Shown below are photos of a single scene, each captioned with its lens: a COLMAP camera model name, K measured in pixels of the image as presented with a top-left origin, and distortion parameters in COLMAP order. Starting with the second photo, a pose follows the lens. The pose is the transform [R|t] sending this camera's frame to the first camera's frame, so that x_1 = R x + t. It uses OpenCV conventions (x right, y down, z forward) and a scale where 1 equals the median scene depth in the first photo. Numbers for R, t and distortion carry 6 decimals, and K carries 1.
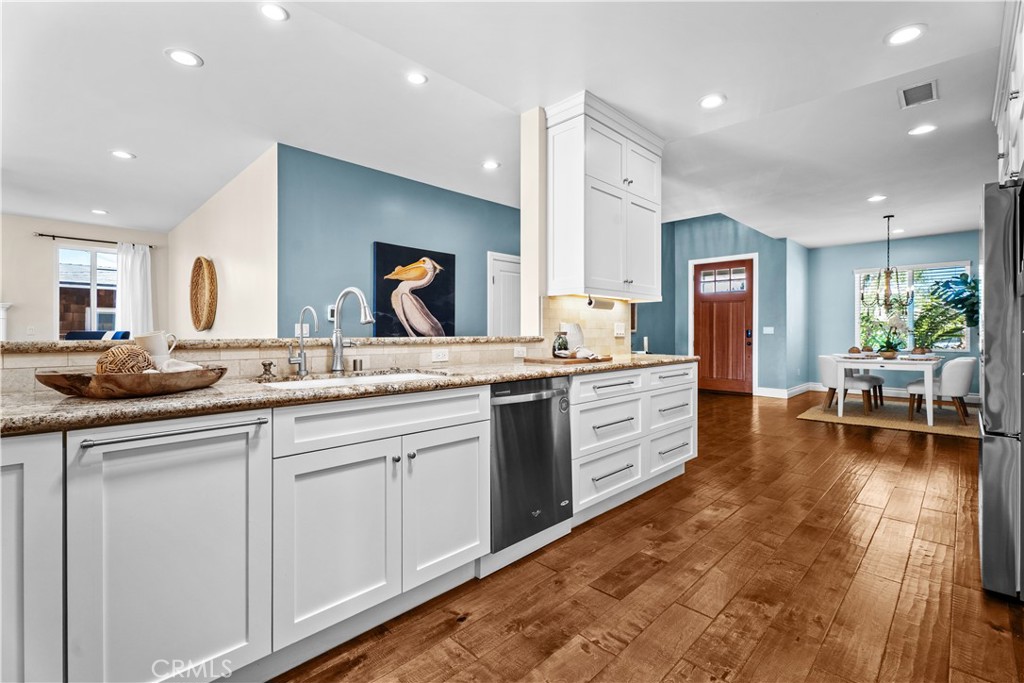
lens RADIAL K [[456.3, 0, 508.0], [0, 456.3, 329.7], [0, 0, 1]] dist [0.002920, 0.000214]
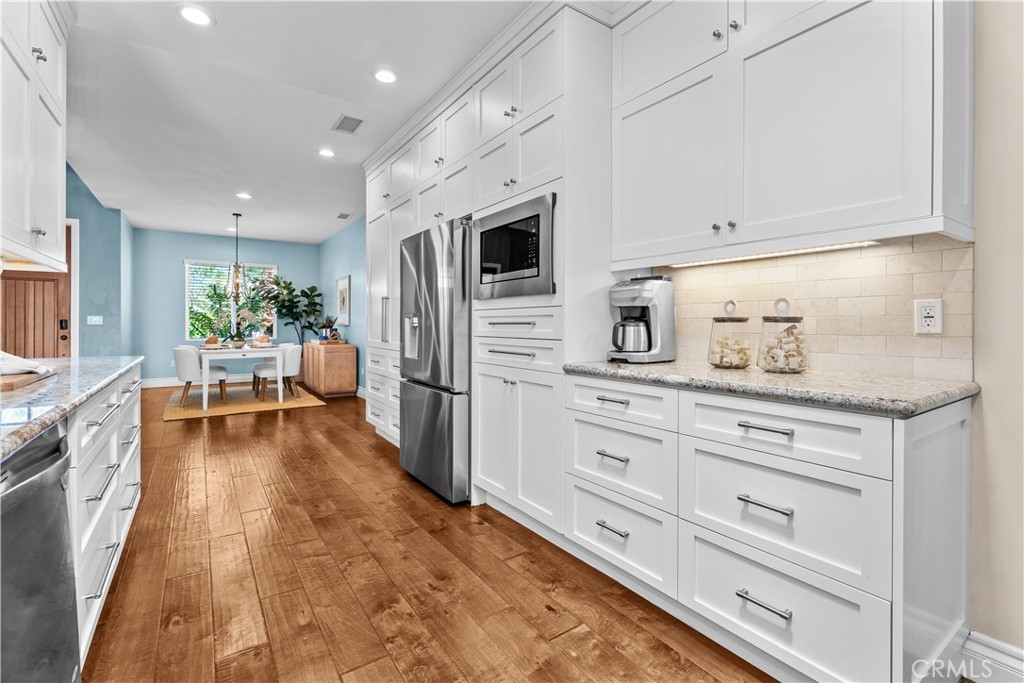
lens RADIAL K [[456.3, 0, 508.0], [0, 456.3, 329.7], [0, 0, 1]] dist [0.002920, 0.000214]
pose [[0.187515, -0.011107, 0.982199, -0.229516], [-0.009251, 0.999872, 0.013073, 0.002633], [-0.982218, -0.011538, 0.187388, 0.406906]]
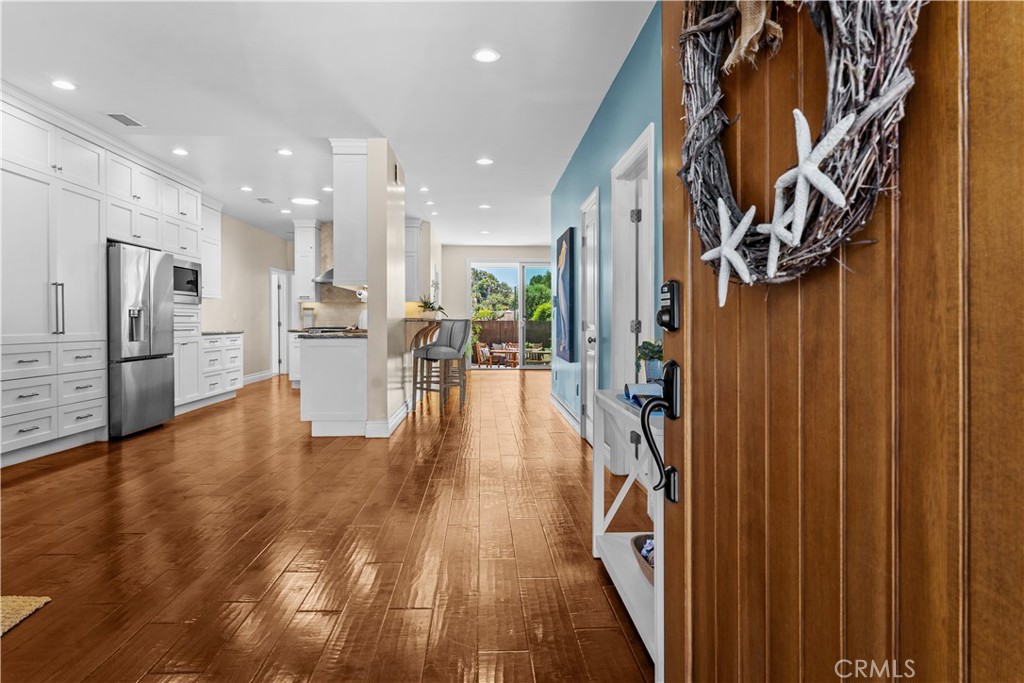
lens RADIAL K [[592.6, 0, 509.8], [0, 592.6, 326.0], [0, 0, 1]] dist [-0.002446, -0.001122]
pose [[-0.675982, 0.005935, -0.736894, 1.543151], [0.008318, 0.999965, 0.000423, 0.055449], [0.736871, -0.005844, -0.676008, 3.198721]]
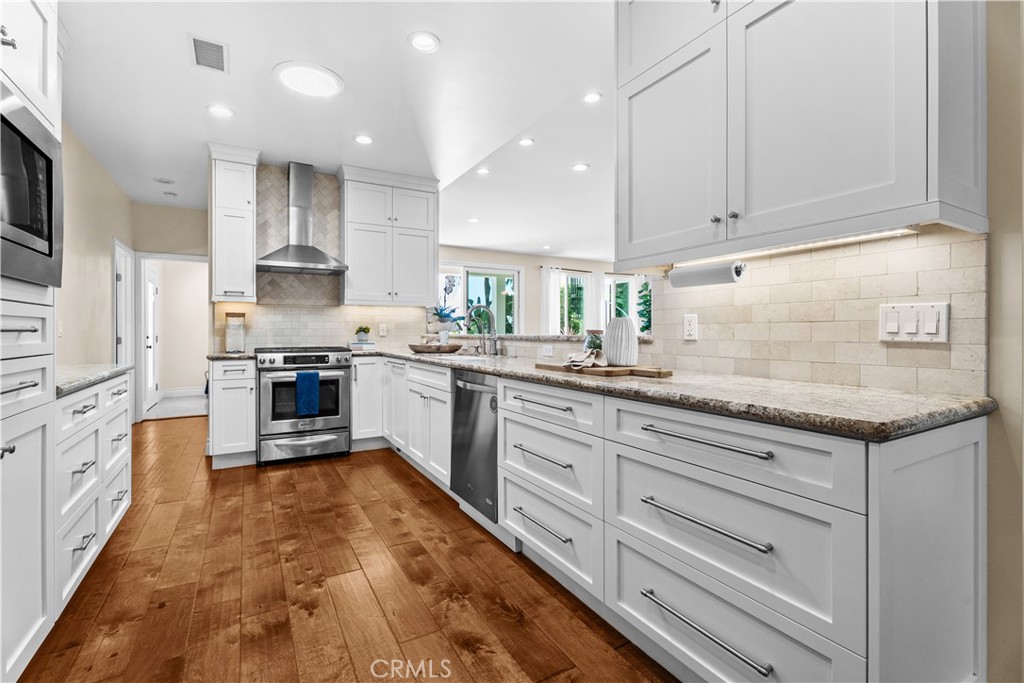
lens RADIAL K [[456.3, 0, 508.0], [0, 456.3, 329.7], [0, 0, 1]] dist [0.002920, 0.000214]
pose [[-0.258389, -0.004560, -0.966030, 0.950491], [0.007629, 0.999948, -0.006760, 0.009065], [0.966011, -0.009116, -0.258341, 1.145957]]
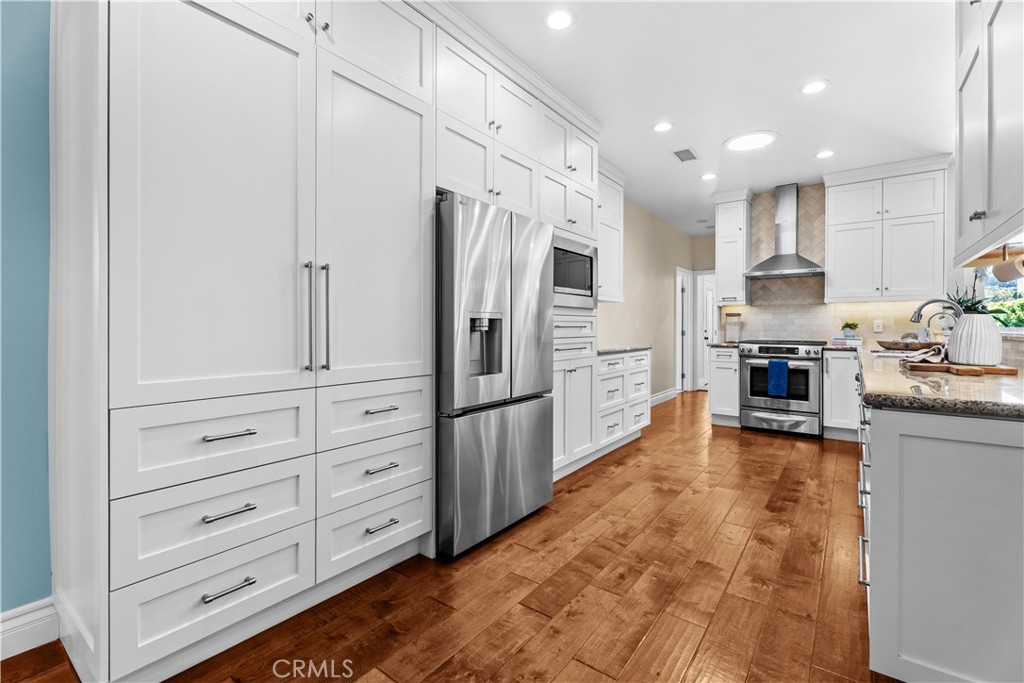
lens RADIAL K [[456.3, 0, 508.0], [0, 456.3, 329.7], [0, 0, 1]] dist [0.002920, 0.000214]
pose [[-0.990471, -0.001648, -0.137712, 0.988554], [-0.001521, 0.999998, -0.001031, 0.012574], [0.137714, -0.000812, -0.990472, 1.742049]]
